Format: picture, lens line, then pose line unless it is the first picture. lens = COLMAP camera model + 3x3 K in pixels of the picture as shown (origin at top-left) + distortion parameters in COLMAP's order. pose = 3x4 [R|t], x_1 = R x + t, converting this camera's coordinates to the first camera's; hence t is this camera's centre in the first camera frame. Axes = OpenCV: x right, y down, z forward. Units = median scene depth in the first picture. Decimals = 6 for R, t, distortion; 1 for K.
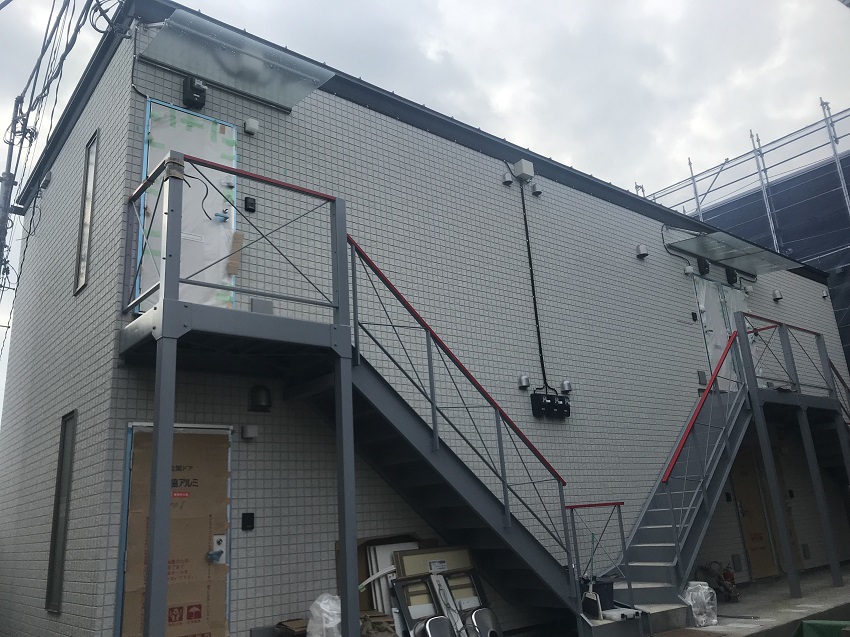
lens RADIAL K [[697.5, 0, 424.2], [0, 697.5, 316.1], [0, 0, 1]] dist [0.008026, 0.013355]
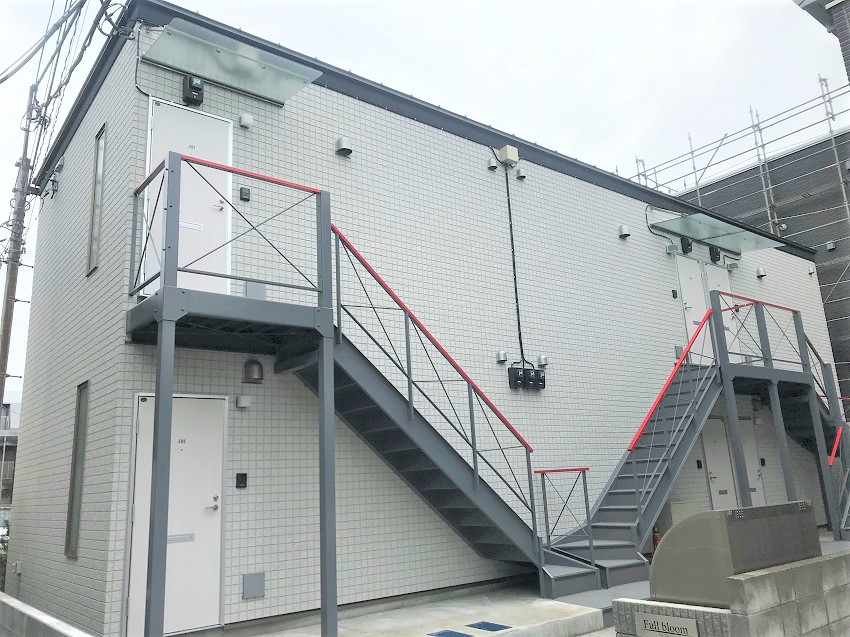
lens RADIAL K [[697.5, 0, 425.7], [0, 697.5, 314.3], [0, 0, 1]] dist [0.008026, 0.013355]
pose [[0.999800, 0.008635, -0.018039, 0.048837], [-0.007767, 0.998833, 0.047666, -0.023806], [0.018430, -0.047517, 0.998700, -0.083998]]
